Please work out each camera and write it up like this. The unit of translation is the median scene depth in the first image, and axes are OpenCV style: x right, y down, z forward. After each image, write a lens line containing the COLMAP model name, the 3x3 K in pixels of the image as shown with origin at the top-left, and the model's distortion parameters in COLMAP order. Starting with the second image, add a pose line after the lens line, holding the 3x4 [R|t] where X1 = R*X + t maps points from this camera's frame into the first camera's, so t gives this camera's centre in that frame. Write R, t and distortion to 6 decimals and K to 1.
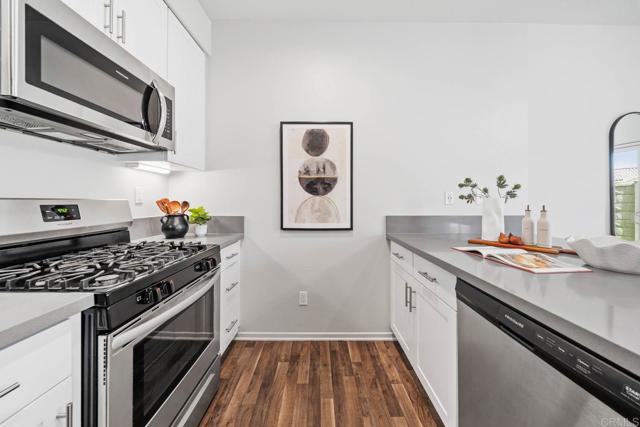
lens RADIAL K [[220.3, 0, 321.9], [0, 220.3, 206.2], [0, 0, 1]] dist [-0.001176, -0.000557]
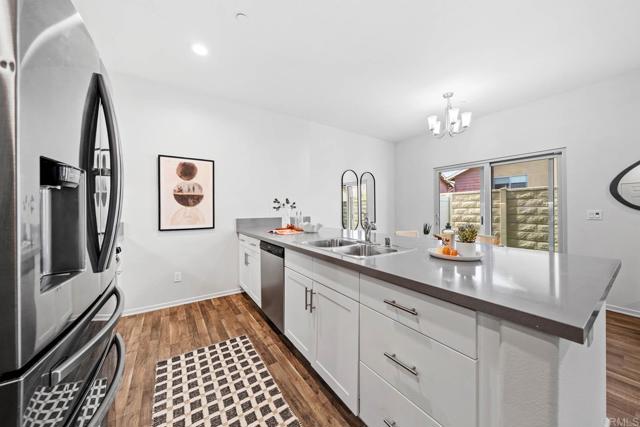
lens RADIAL K [[220.3, 0, 320.1], [0, 220.3, 206.8], [0, 0, 1]] dist [-0.001176, -0.000557]
pose [[0.831371, 0.000194, 0.555718, -0.110390], [0.016687, 0.999540, -0.025315, 0.006116], [-0.555468, 0.030319, 0.830985, -0.750482]]
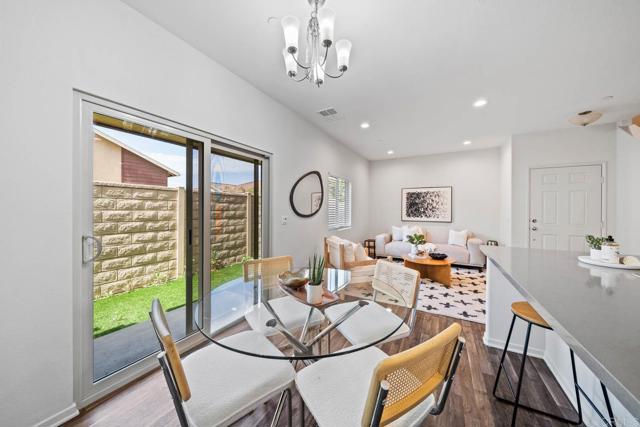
lens RADIAL K [[220.3, 0, 321.0], [0, 220.3, 210.8], [0, 0, 1]] dist [-0.001176, -0.000557]
pose [[-0.866971, -0.010800, 0.498241, 1.132992], [0.000500, 0.999746, 0.022541, -0.058583], [-0.498358, 0.019791, -0.866746, 0.806238]]
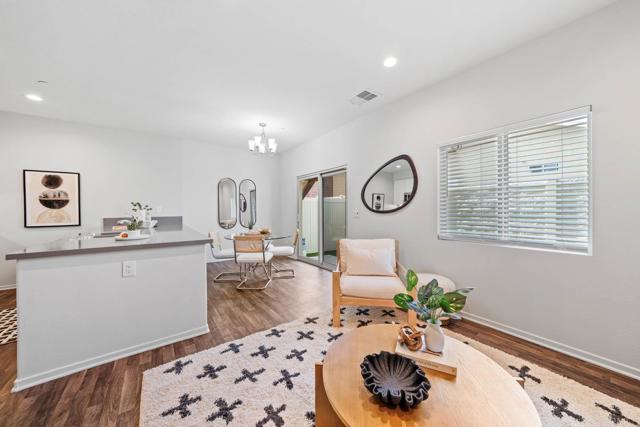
lens RADIAL K [[220.3, 0, 320.6], [0, 220.3, 213.9], [0, 0, 1]] dist [-0.001176, -0.000557]
pose [[0.808270, -0.018876, 0.588510, 0.752374], [0.017600, 0.999814, 0.007896, 0.023092], [-0.588549, 0.003976, 0.808452, -1.997068]]
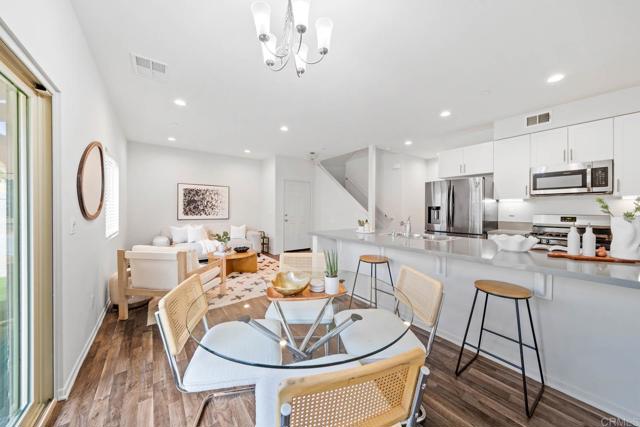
lens RADIAL K [[220.3, 0, 320.5], [0, 220.3, 210.6], [0, 0, 1]] dist [-0.001176, -0.000557]
pose [[-0.804076, -0.004872, -0.594507, 1.955235], [-0.019423, 0.999648, 0.018077, -0.045011], [0.594209, 0.026082, -0.803888, 0.792629]]
